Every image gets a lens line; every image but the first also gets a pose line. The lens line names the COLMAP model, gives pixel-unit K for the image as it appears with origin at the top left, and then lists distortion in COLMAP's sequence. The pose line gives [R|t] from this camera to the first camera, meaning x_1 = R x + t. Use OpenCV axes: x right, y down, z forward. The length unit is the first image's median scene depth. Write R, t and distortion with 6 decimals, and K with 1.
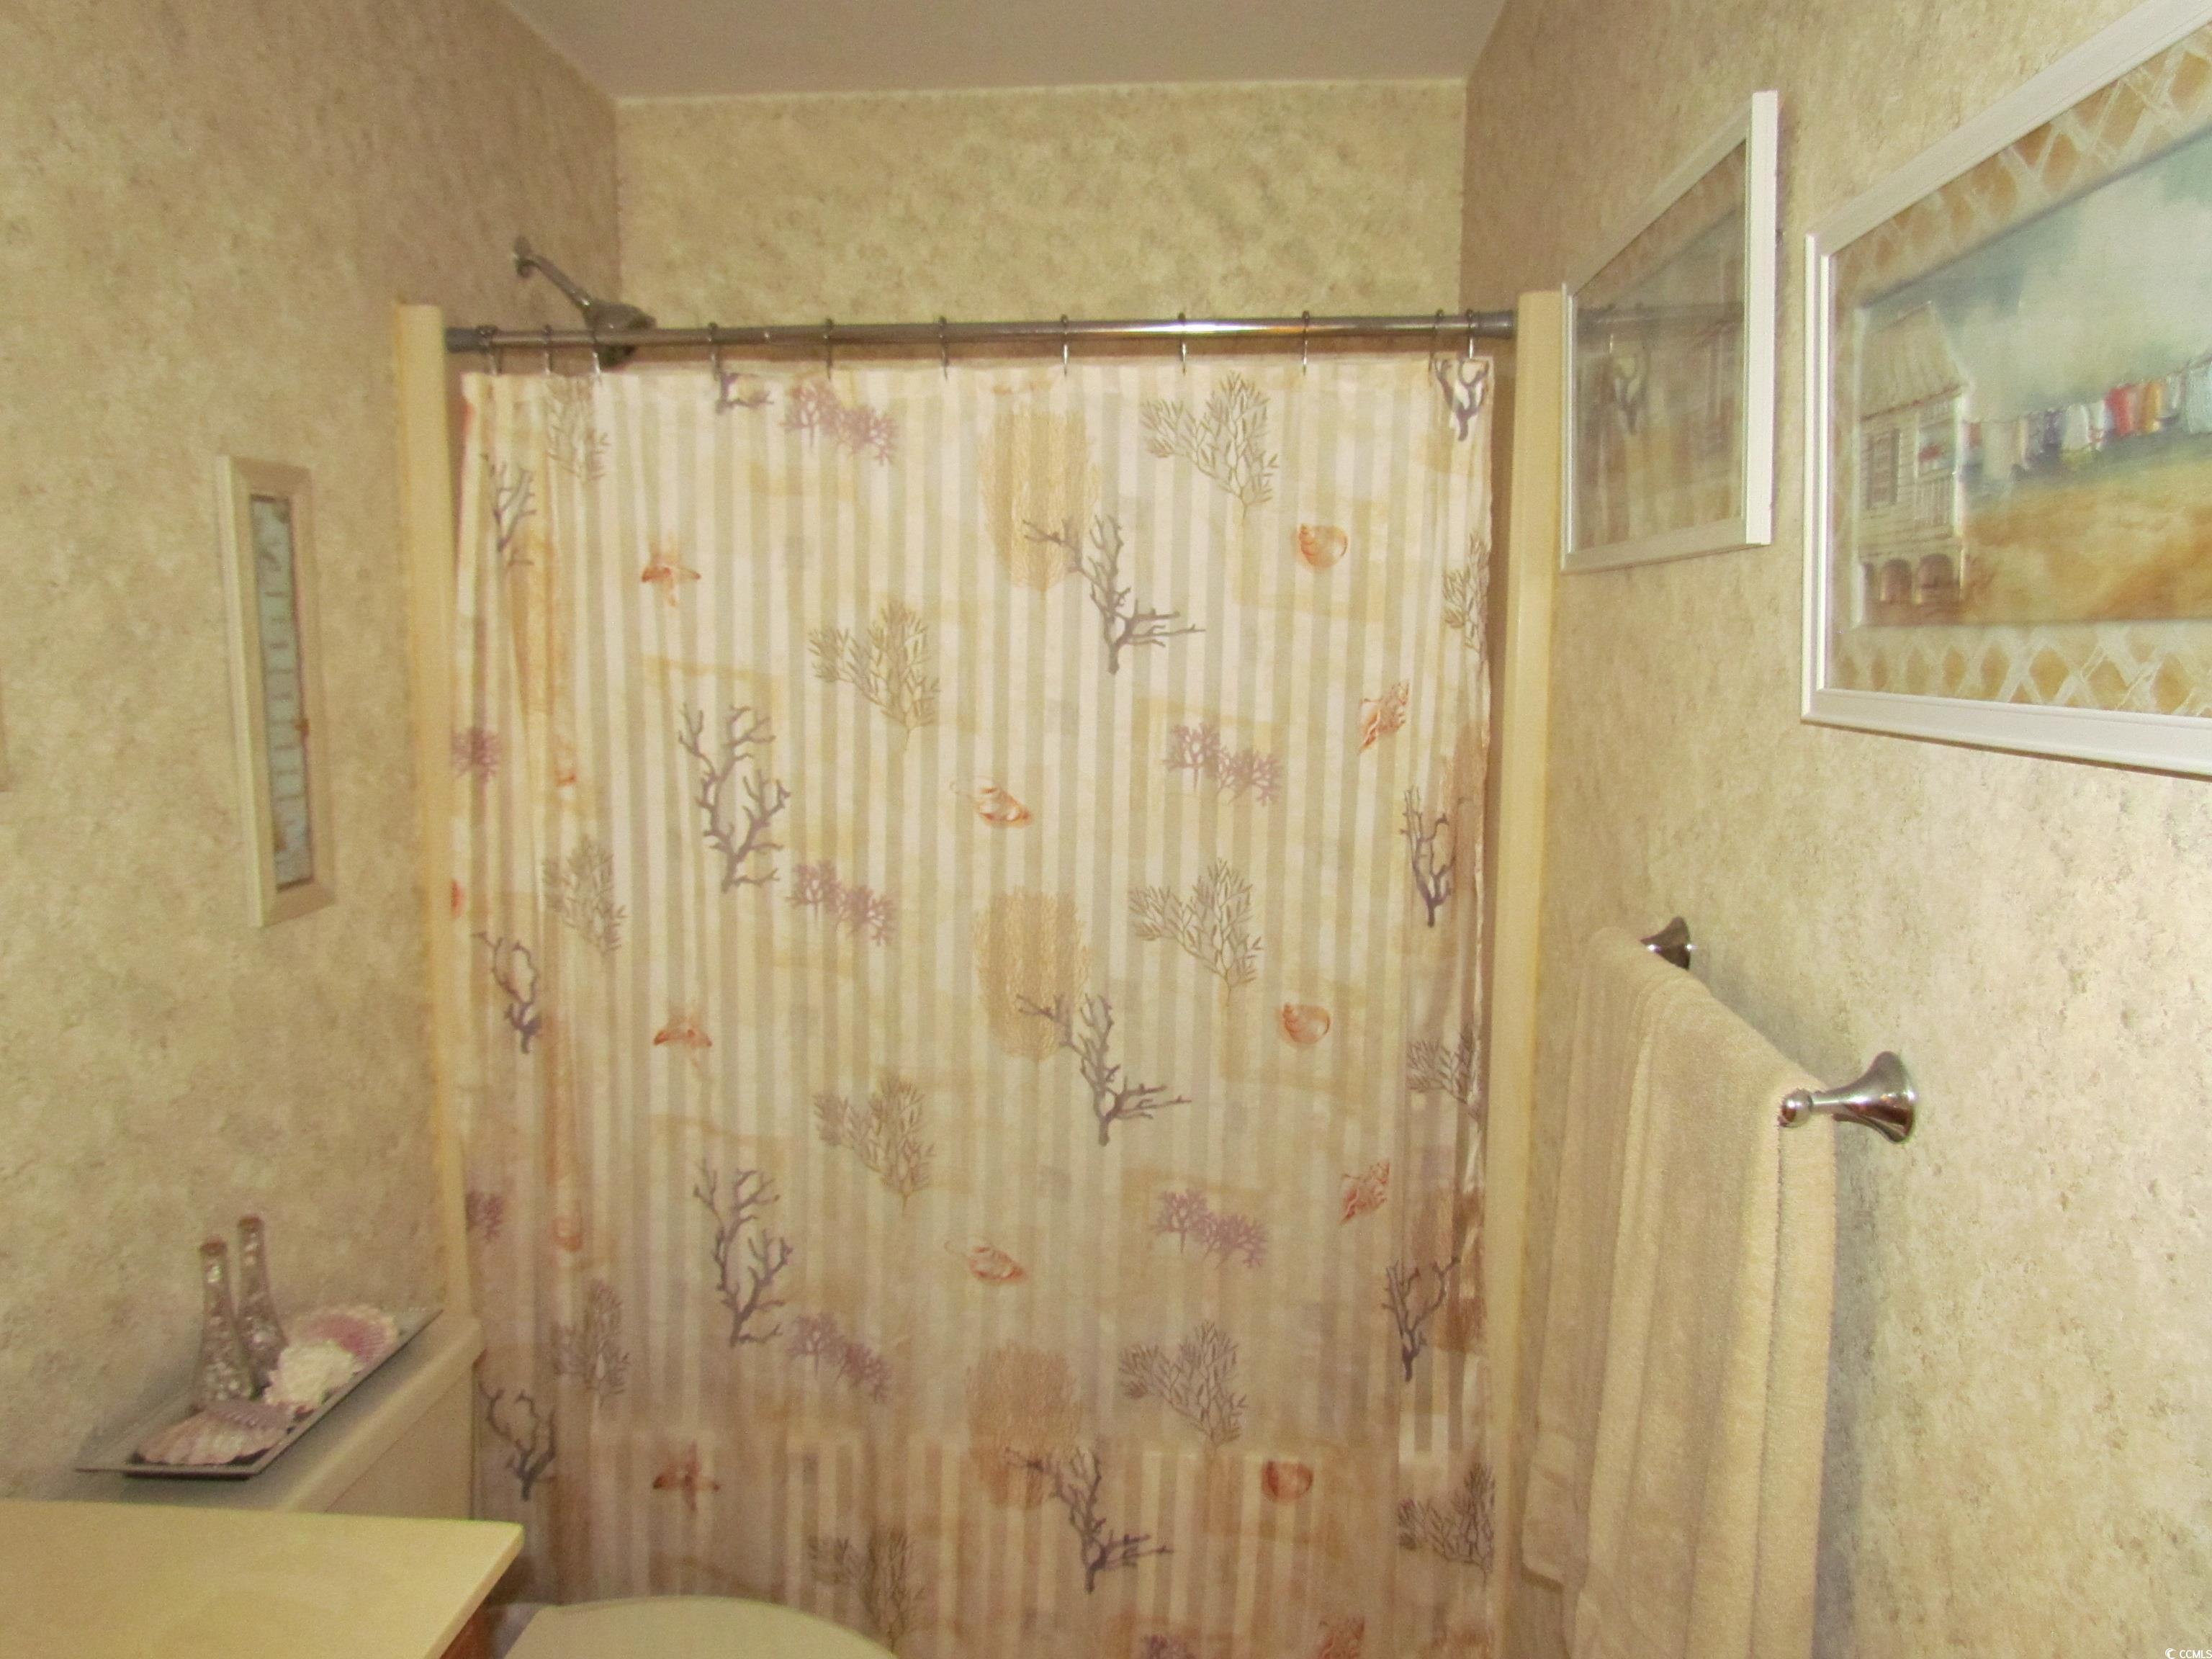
lens RADIAL K [[1573.0, 0, 1112.6], [0, 1573.0, 832.5], [0, 0, 1]] dist [-0.025062, 0.005850]
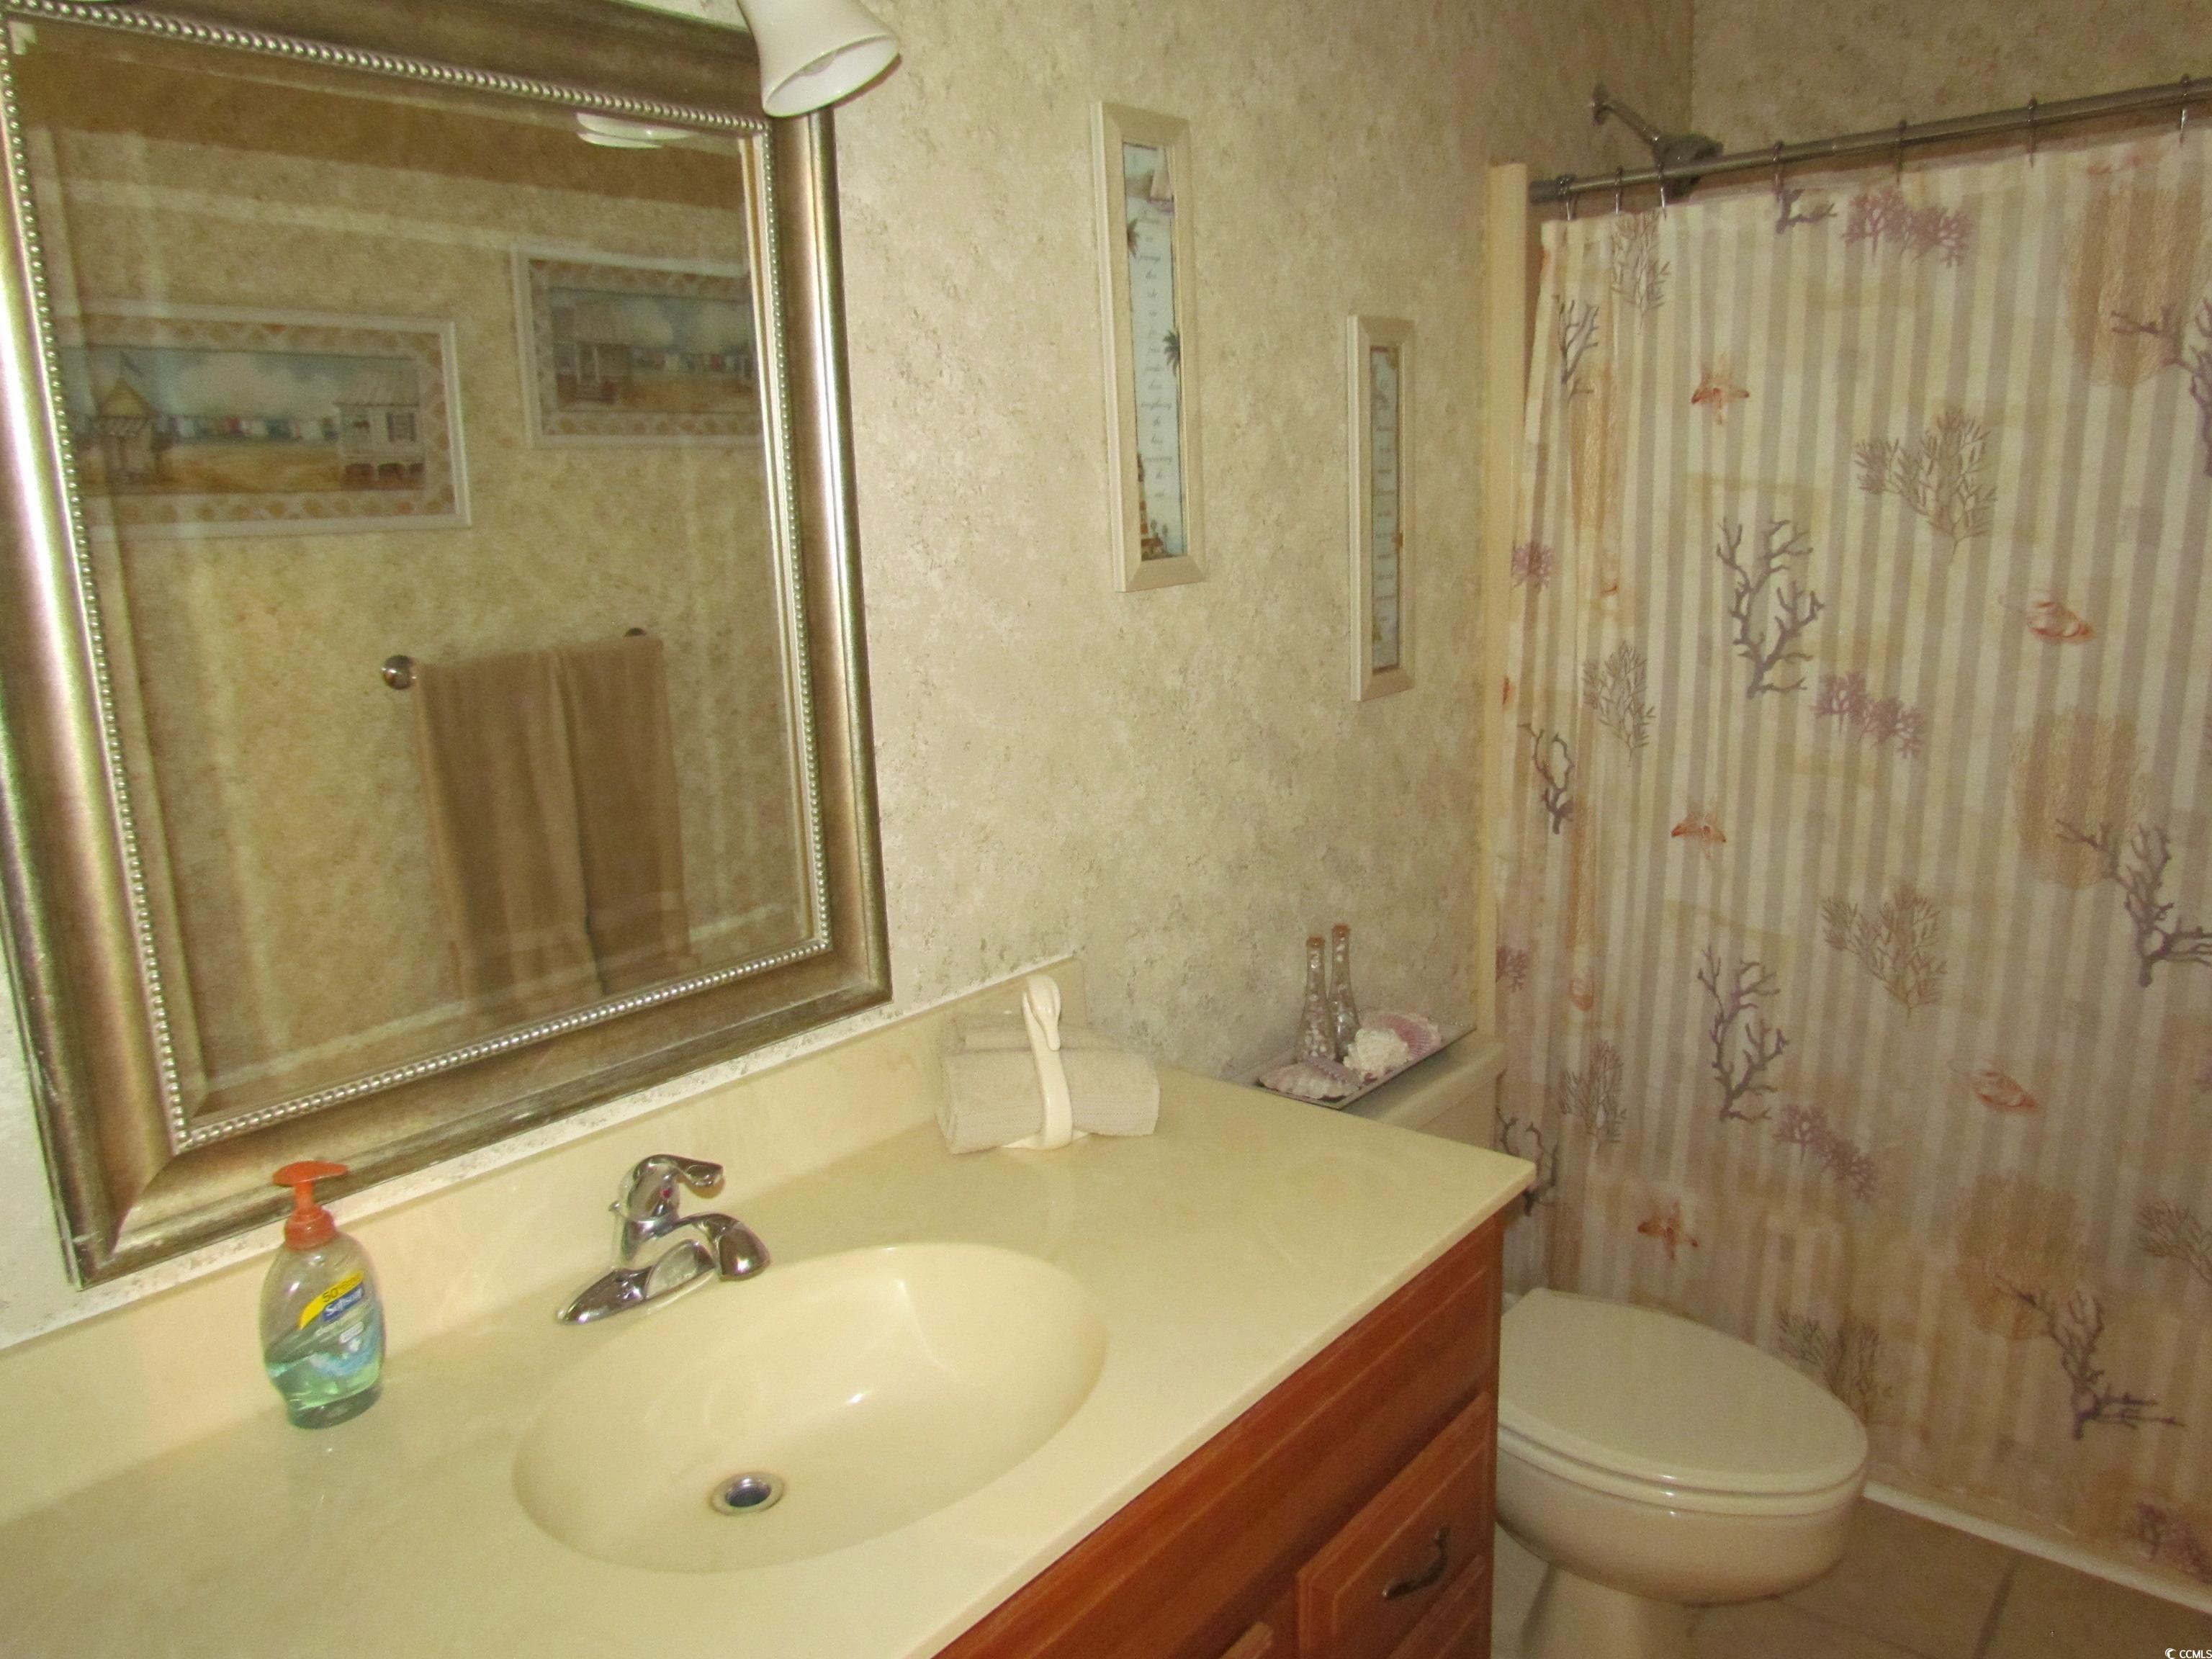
lens RADIAL K [[1573.0, 0, 1112.6], [0, 1573.0, 832.5], [0, 0, 1]] dist [-0.025062, 0.005850]
pose [[0.805431, 0.095158, -0.585000, 0.033372], [-0.037312, 0.993210, 0.110187, 0.027854], [0.591514, -0.066921, 0.803513, -0.109529]]
